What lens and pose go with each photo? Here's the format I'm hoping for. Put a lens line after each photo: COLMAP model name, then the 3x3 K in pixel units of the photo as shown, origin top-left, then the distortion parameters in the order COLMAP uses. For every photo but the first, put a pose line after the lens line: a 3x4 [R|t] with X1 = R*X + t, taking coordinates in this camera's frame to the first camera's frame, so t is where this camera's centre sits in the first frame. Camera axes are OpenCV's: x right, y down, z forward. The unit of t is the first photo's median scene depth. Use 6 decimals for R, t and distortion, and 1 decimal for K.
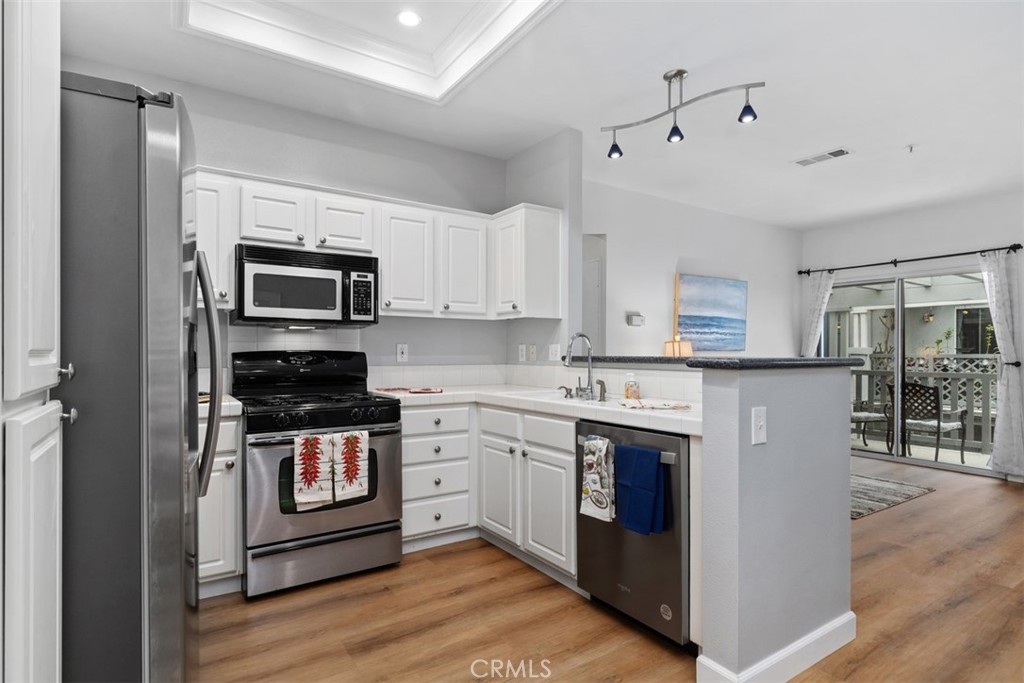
lens RADIAL K [[533.9, 0, 512.8], [0, 533.9, 349.6], [0, 0, 1]] dist [-0.001706, 0.000405]
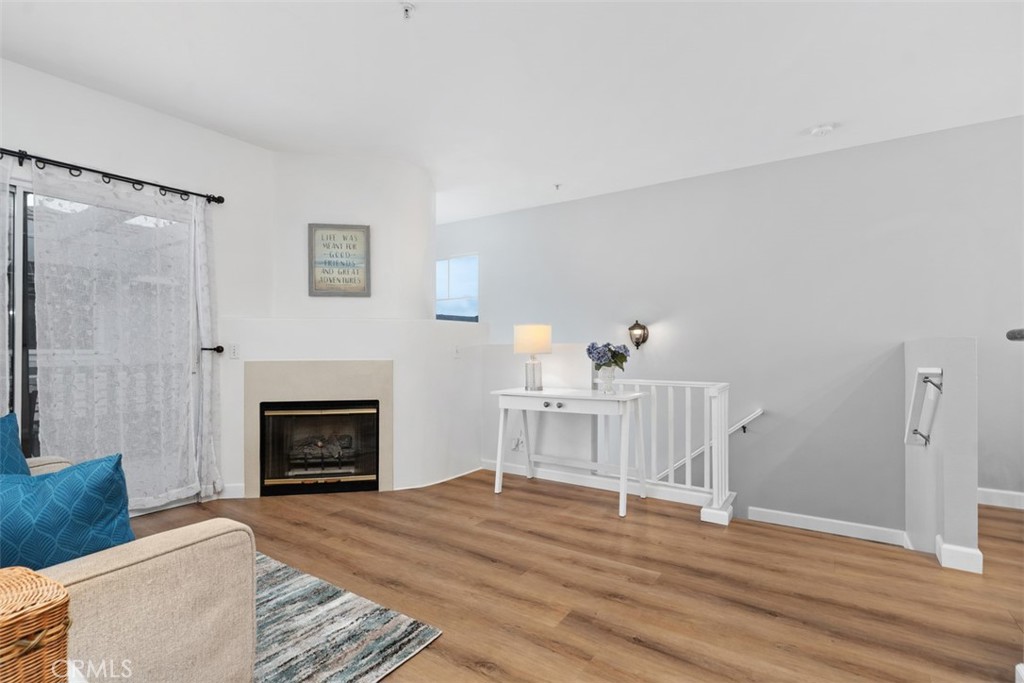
lens RADIAL K [[476.6, 0, 508.0], [0, 476.6, 343.9], [0, 0, 1]] dist [-0.001414, -0.001026]
pose [[-0.383819, 0.002385, 0.923405, 0.114358], [-0.002971, 0.999988, -0.003818, 0.016804], [-0.923404, -0.004209, -0.383807, 0.749718]]
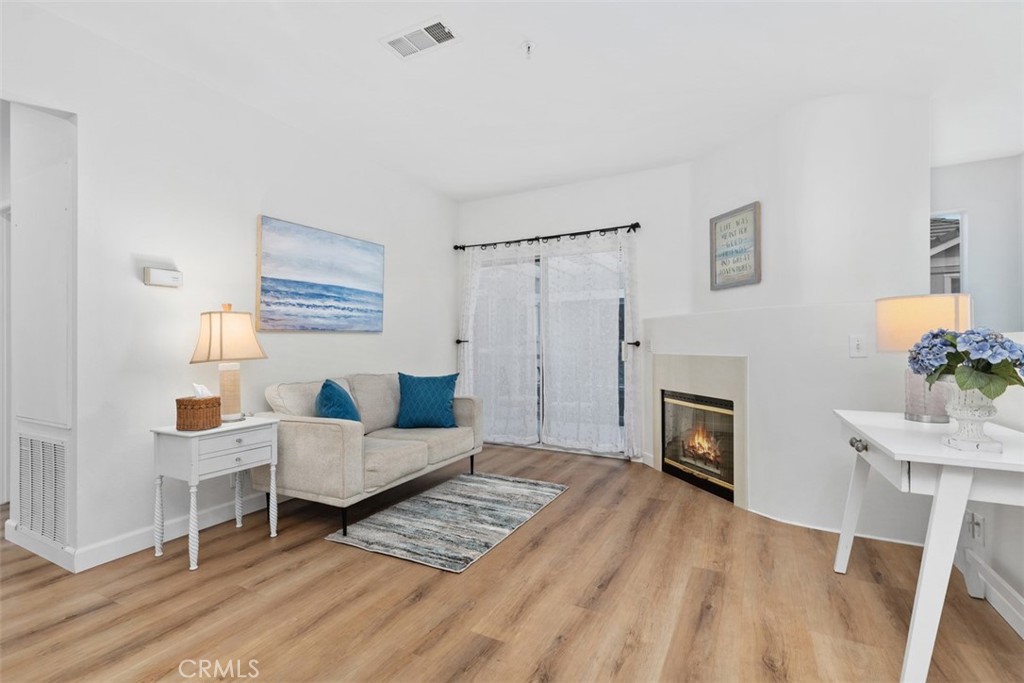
lens RADIAL K [[462.0, 0, 517.0], [0, 462.0, 338.2], [0, 0, 1]] dist [0.010632, -0.003096]
pose [[0.873765, -0.002469, 0.486342, 0.282842], [0.006576, 0.999956, -0.006739, 0.017698], [-0.486303, 0.009086, 0.873743, 0.303694]]
